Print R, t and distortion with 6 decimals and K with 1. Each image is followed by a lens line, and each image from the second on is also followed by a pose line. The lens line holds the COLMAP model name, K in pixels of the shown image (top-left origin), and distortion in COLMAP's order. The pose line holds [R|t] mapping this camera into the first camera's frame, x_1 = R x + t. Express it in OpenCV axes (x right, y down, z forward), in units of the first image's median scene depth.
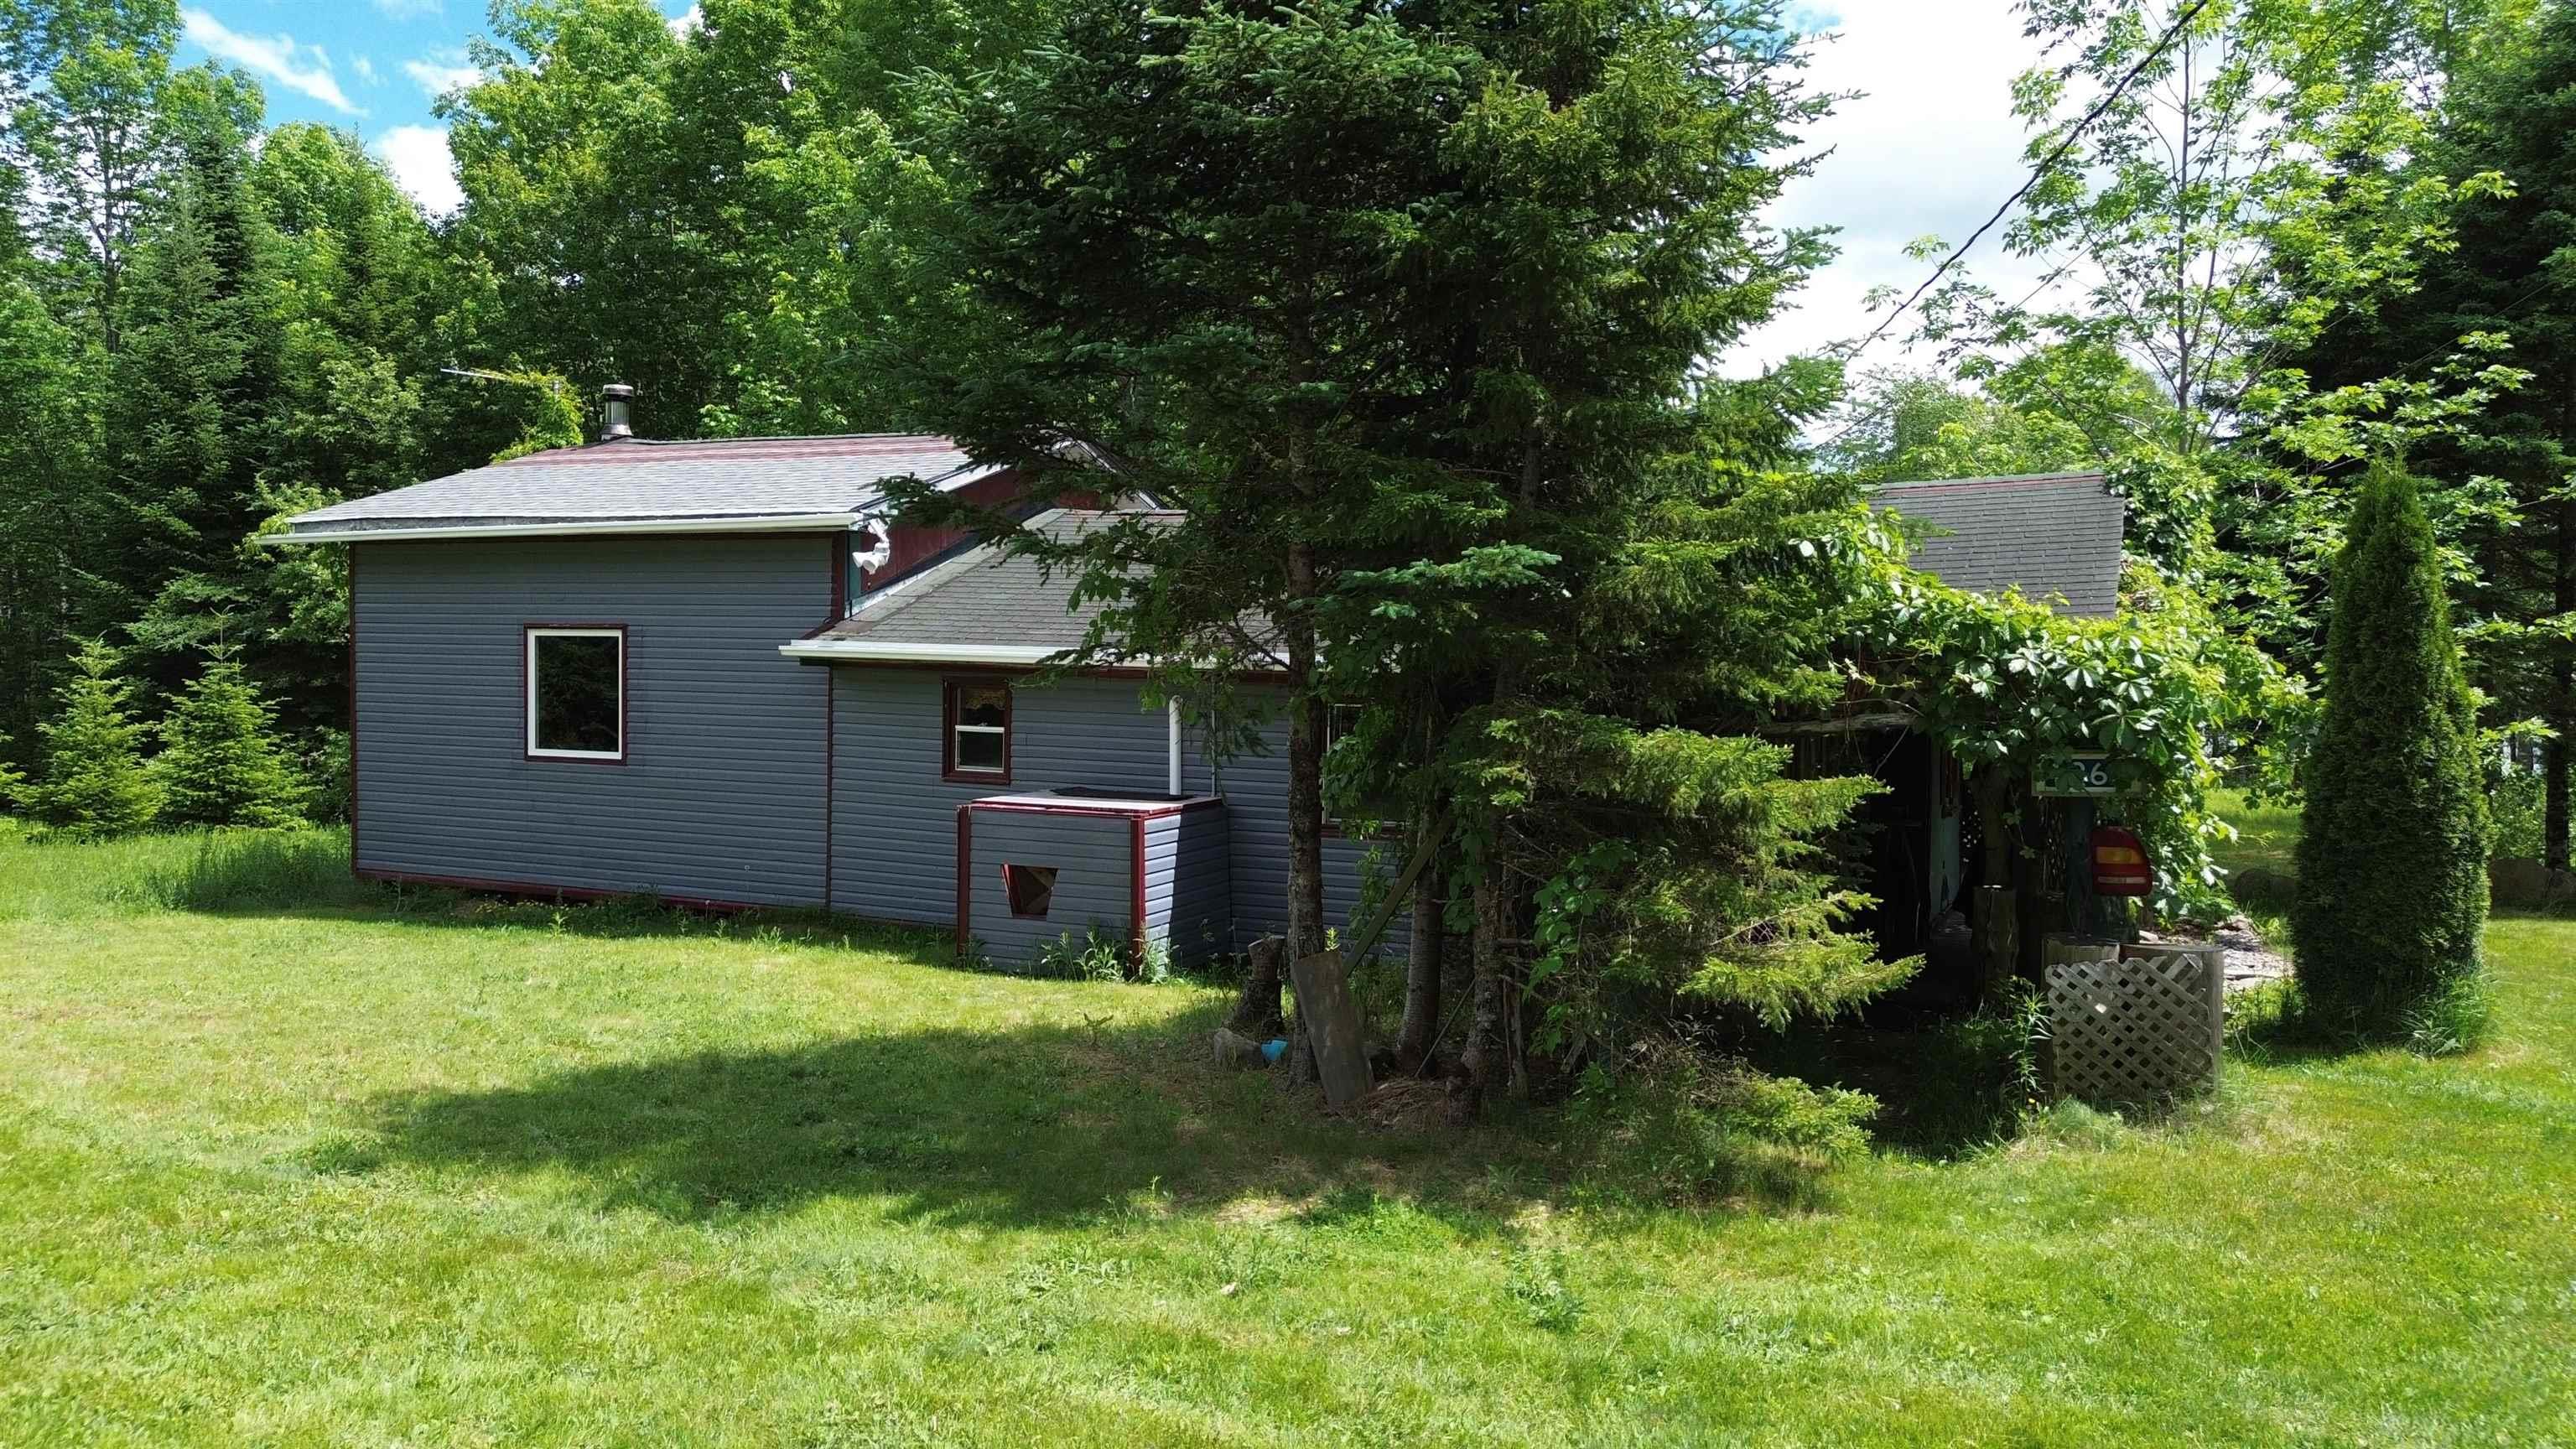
lens RADIAL K [[1742.5, 0, 1286.1], [0, 1742.5, 727.0], [0, 0, 1]] dist [0.000433, -0.000545]
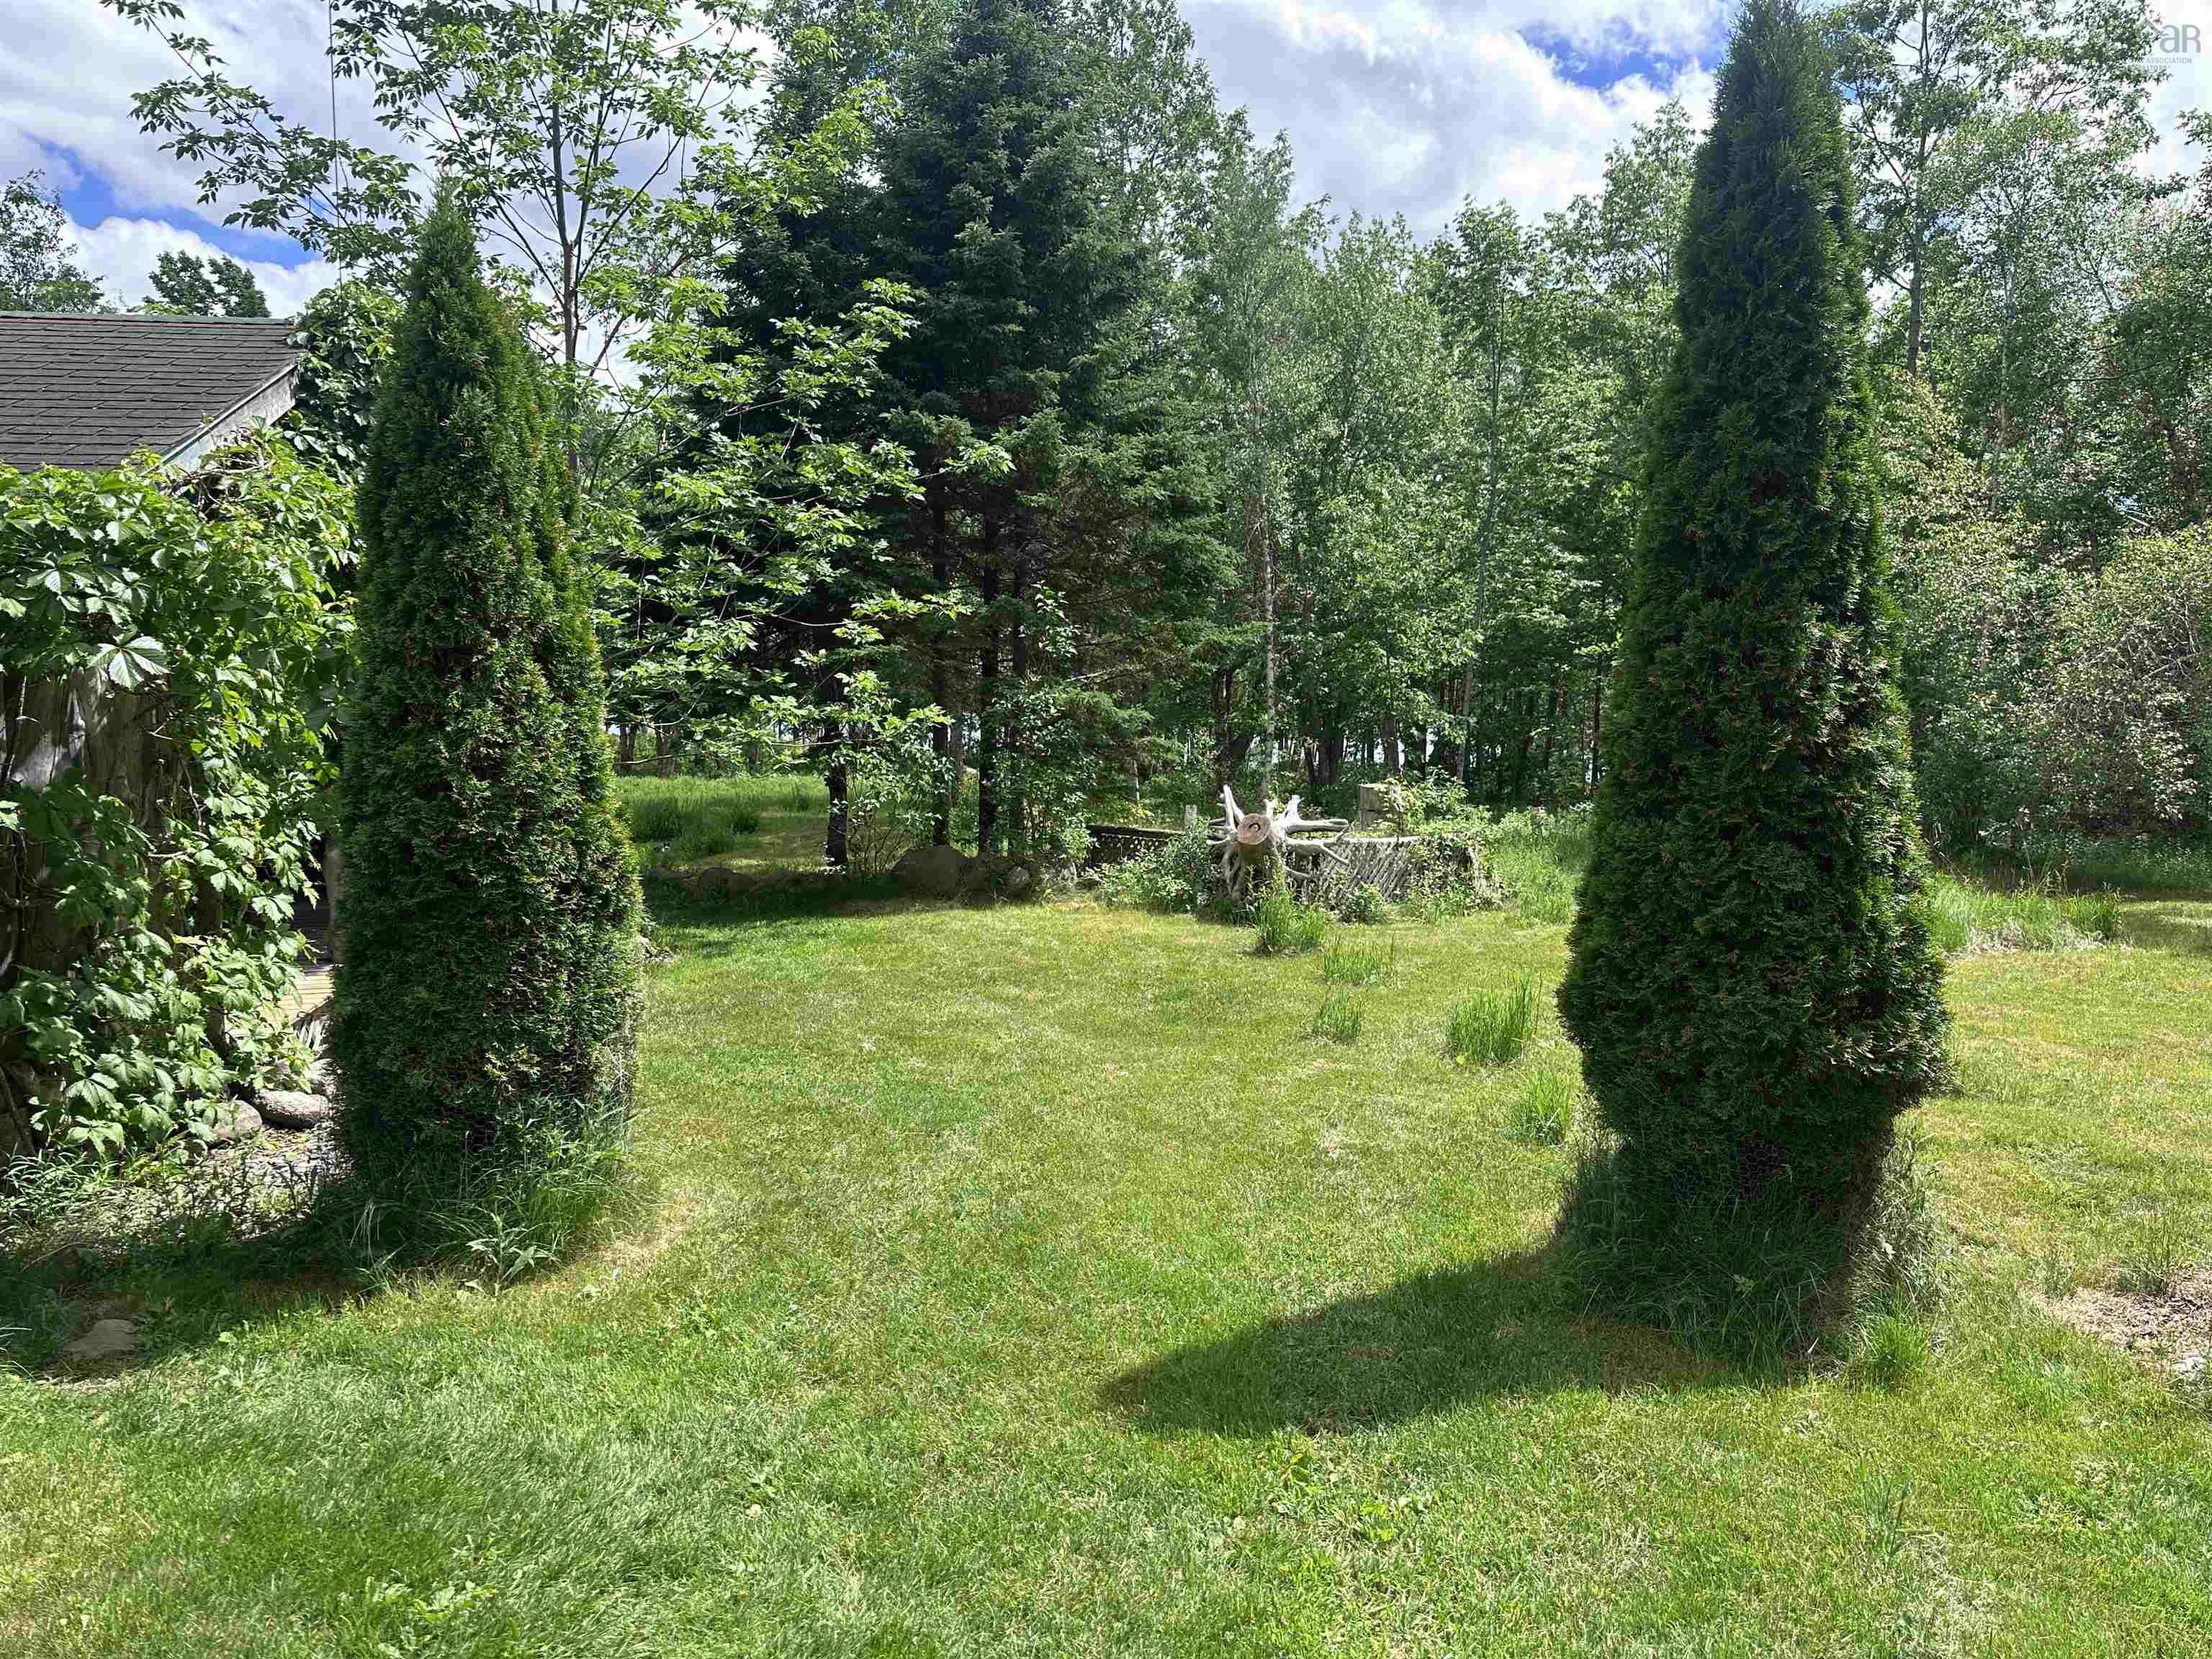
lens RADIAL K [[1557.4, 0, 1112.2], [0, 1557.4, 835.0], [0, 0, 1]] dist [0.022948, -0.024021]
pose [[0.796415, -0.042741, 0.603238, 0.510022], [0.001850, 0.997667, 0.068244, 0.013703], [-0.604747, -0.053235, 0.794636, 0.486354]]
